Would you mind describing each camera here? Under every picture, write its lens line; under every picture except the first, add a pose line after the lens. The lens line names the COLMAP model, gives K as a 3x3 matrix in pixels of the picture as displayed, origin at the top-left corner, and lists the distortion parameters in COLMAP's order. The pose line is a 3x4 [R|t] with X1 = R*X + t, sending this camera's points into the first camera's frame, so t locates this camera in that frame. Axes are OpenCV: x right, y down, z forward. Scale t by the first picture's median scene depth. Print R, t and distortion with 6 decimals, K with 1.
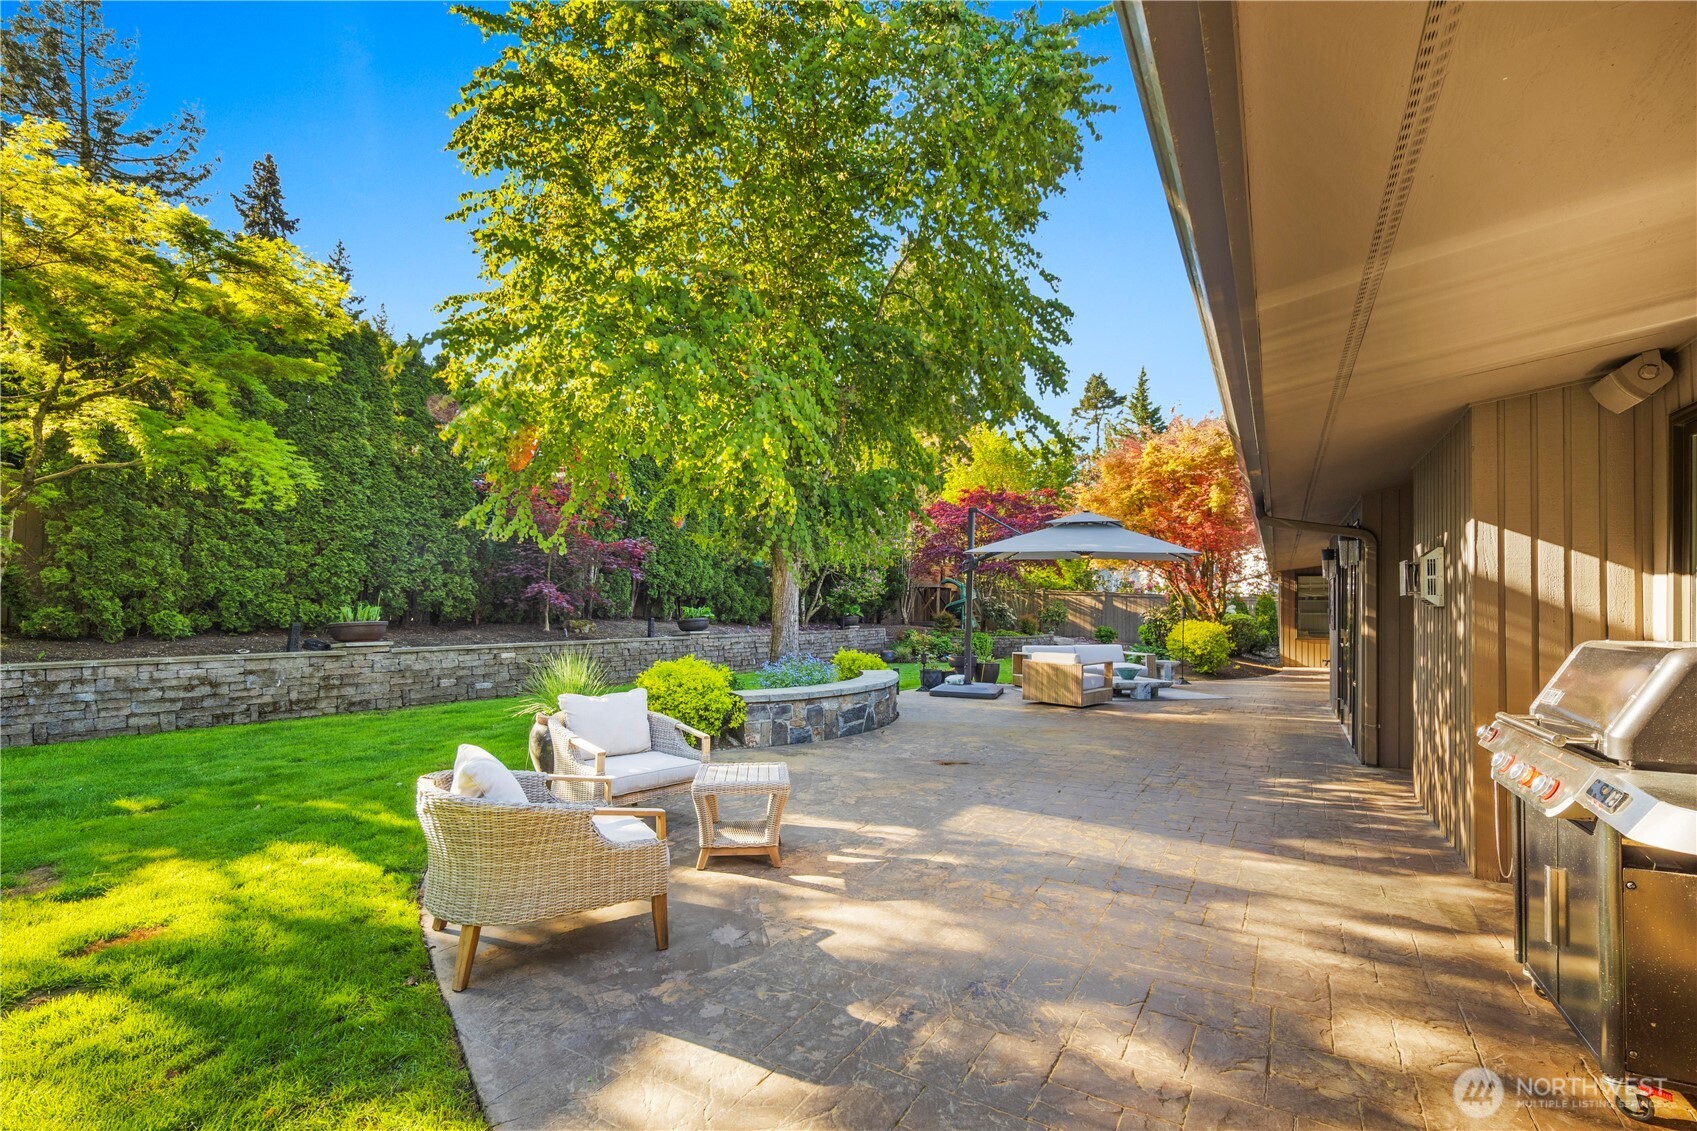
lens RADIAL K [[861.8, 0, 856.5], [0, 861.8, 560.1], [0, 0, 1]] dist [0.000604, 0.000293]
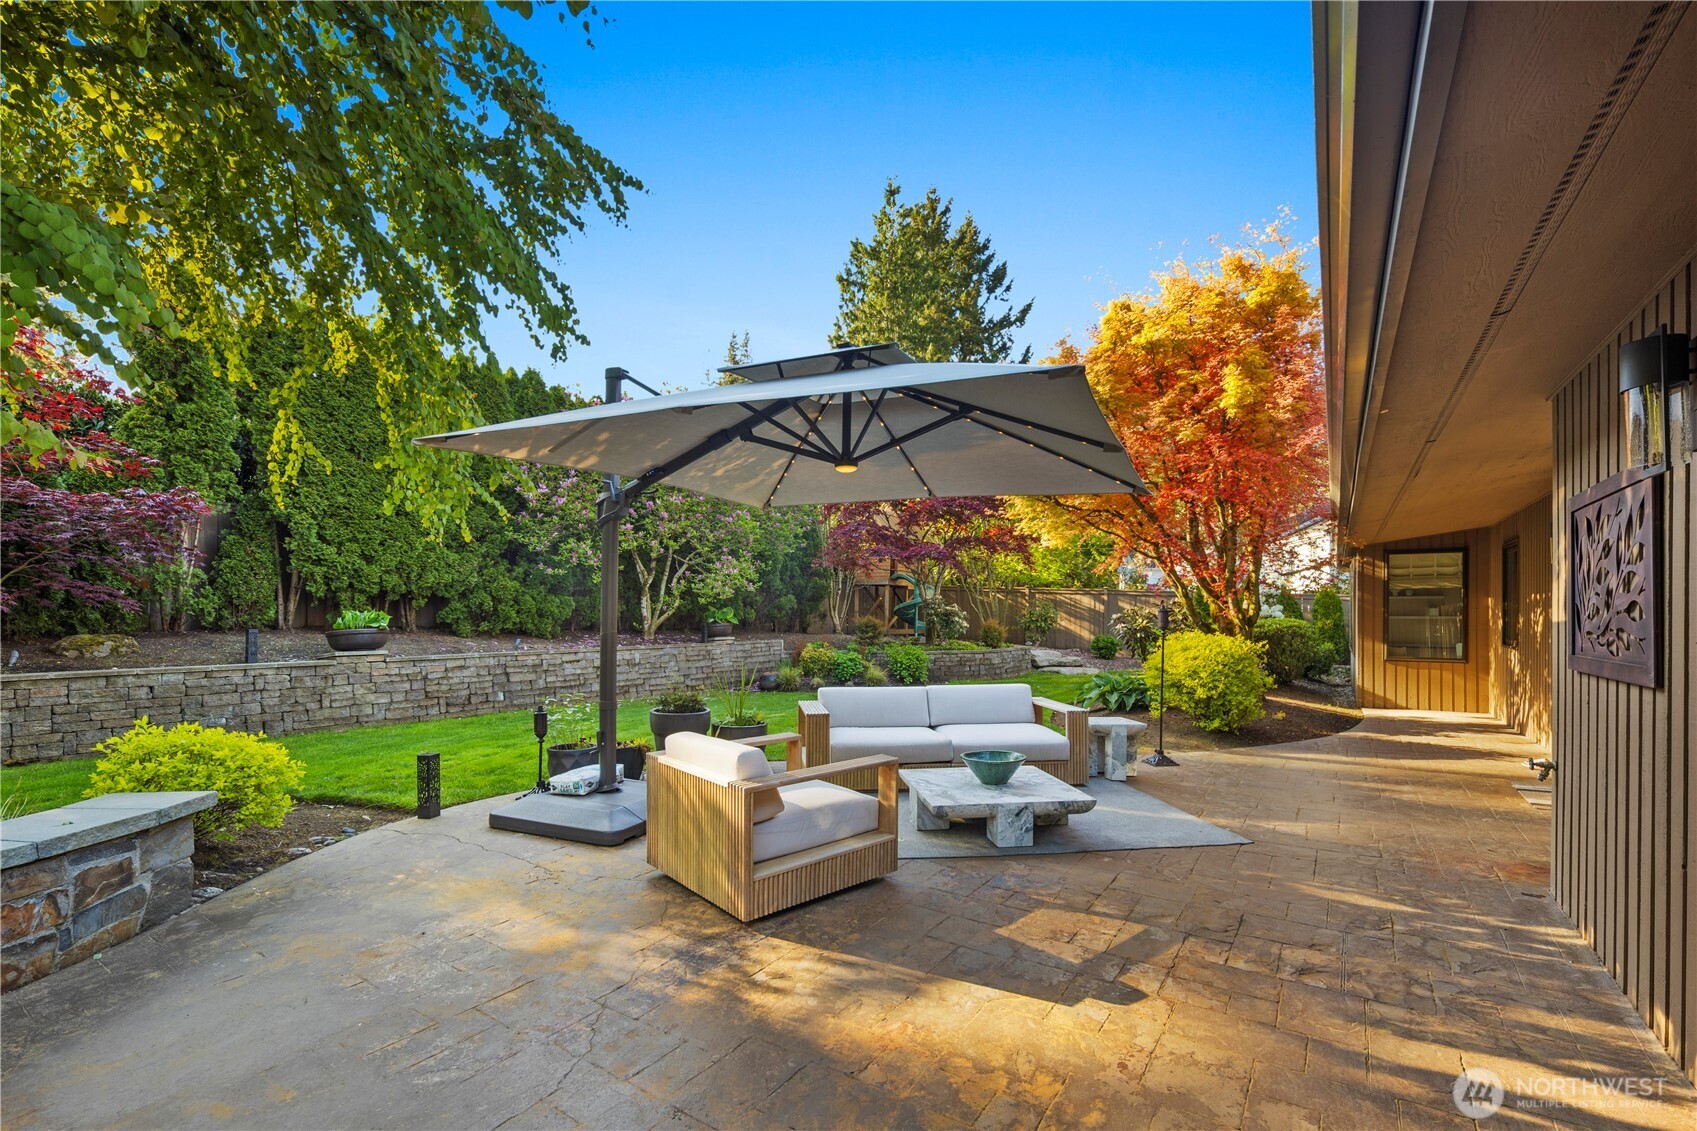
lens RADIAL K [[861.8, 0, 838.5], [0, 861.8, 581.4], [0, 0, 1]] dist [0.000604, 0.000293]
pose [[0.997649, -0.006588, -0.068215, 0.178124], [0.007946, 0.999775, 0.019645, 0.022717], [0.068071, -0.020140, 0.997477, 0.389330]]
